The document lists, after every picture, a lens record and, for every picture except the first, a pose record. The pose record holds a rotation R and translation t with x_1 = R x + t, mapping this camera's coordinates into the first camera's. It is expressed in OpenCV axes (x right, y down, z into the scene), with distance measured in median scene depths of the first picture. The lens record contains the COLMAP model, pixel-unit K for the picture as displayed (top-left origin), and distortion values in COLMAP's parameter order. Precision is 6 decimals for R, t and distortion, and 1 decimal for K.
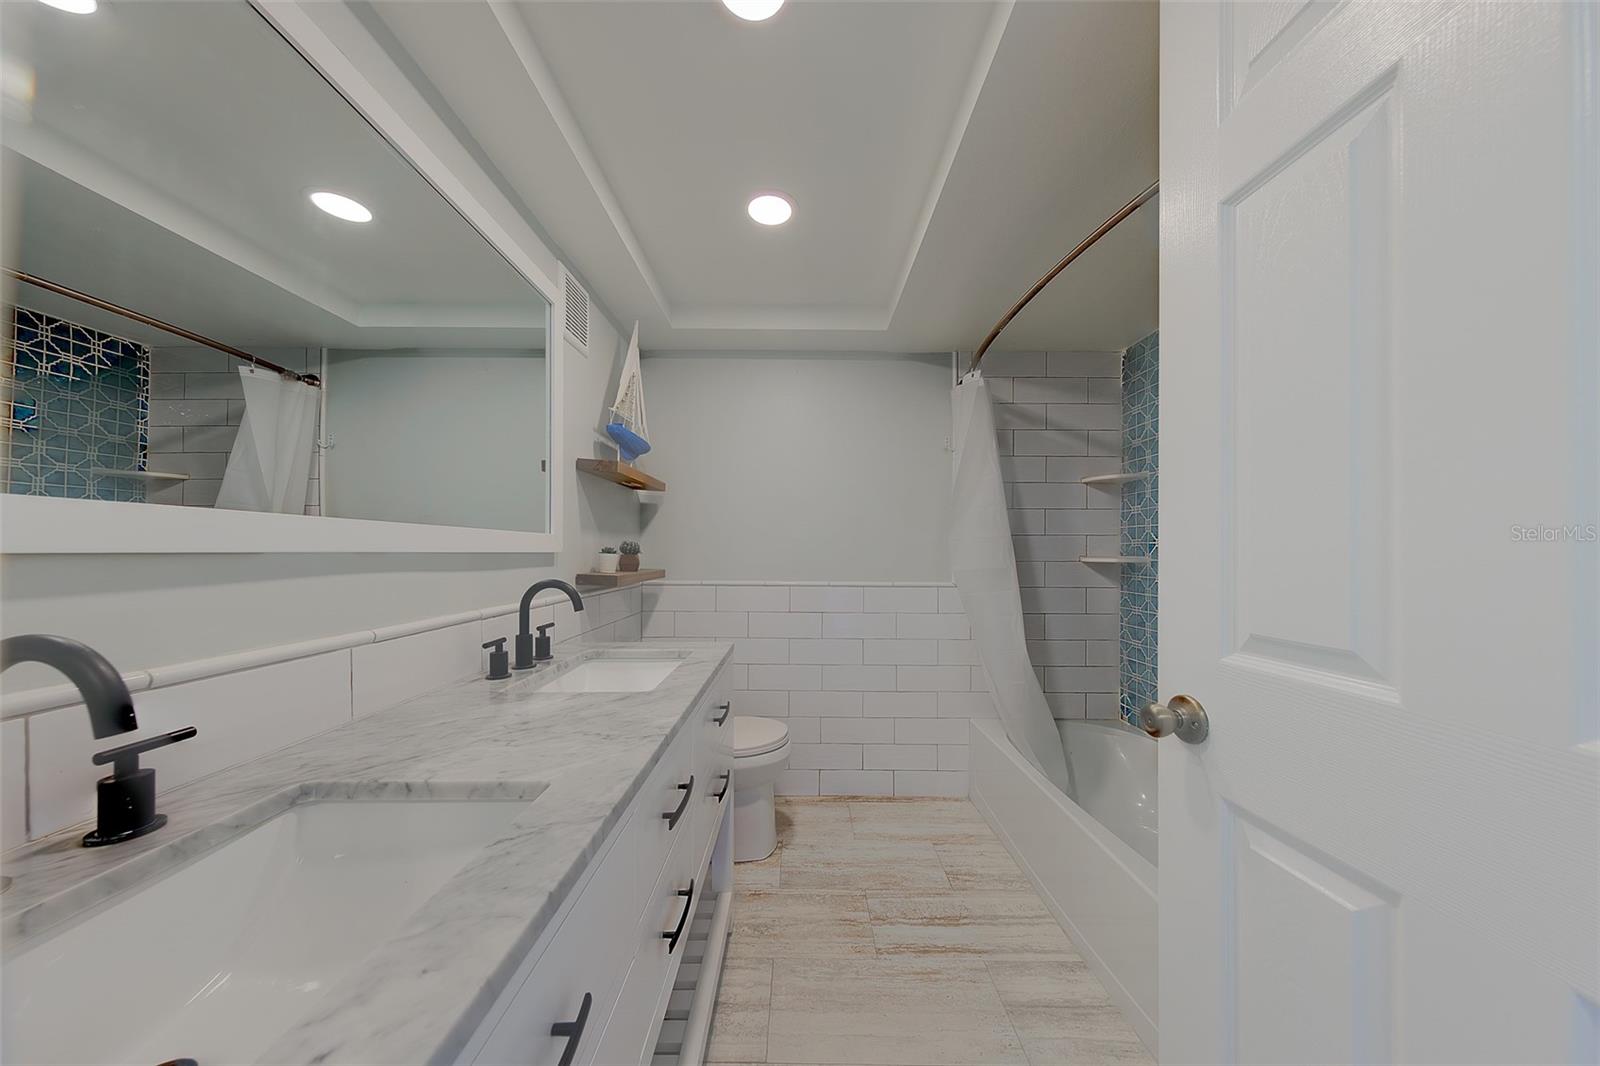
lens RADIAL K [[509.8, 0, 807.6], [0, 509.8, 538.6], [0, 0, 1]] dist [0.006007, -0.000143]
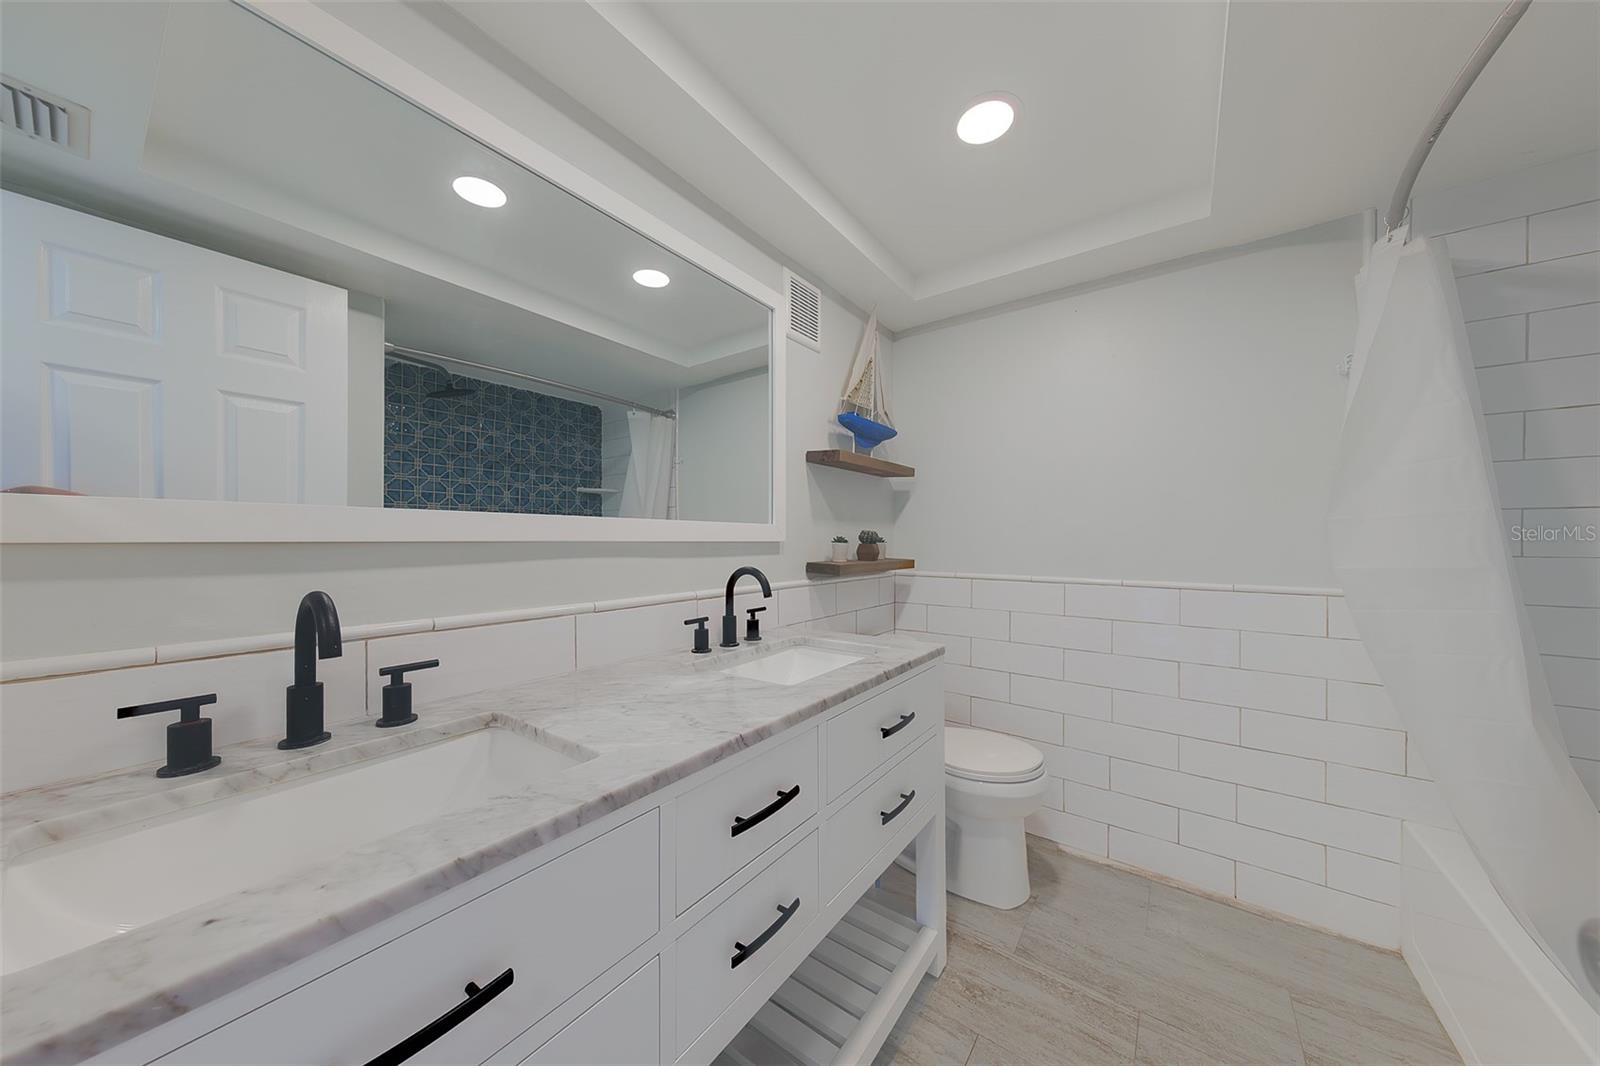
lens RADIAL K [[523.8, 0, 800.0], [0, 523.8, 533.0], [0, 0, 1]] dist [0.008110, -0.000036]
pose [[0.804823, -0.011399, -0.593405, 0.153167], [0.017842, 0.999828, 0.004992, 0.003432], [0.593246, -0.014605, 0.804889, 0.113254]]
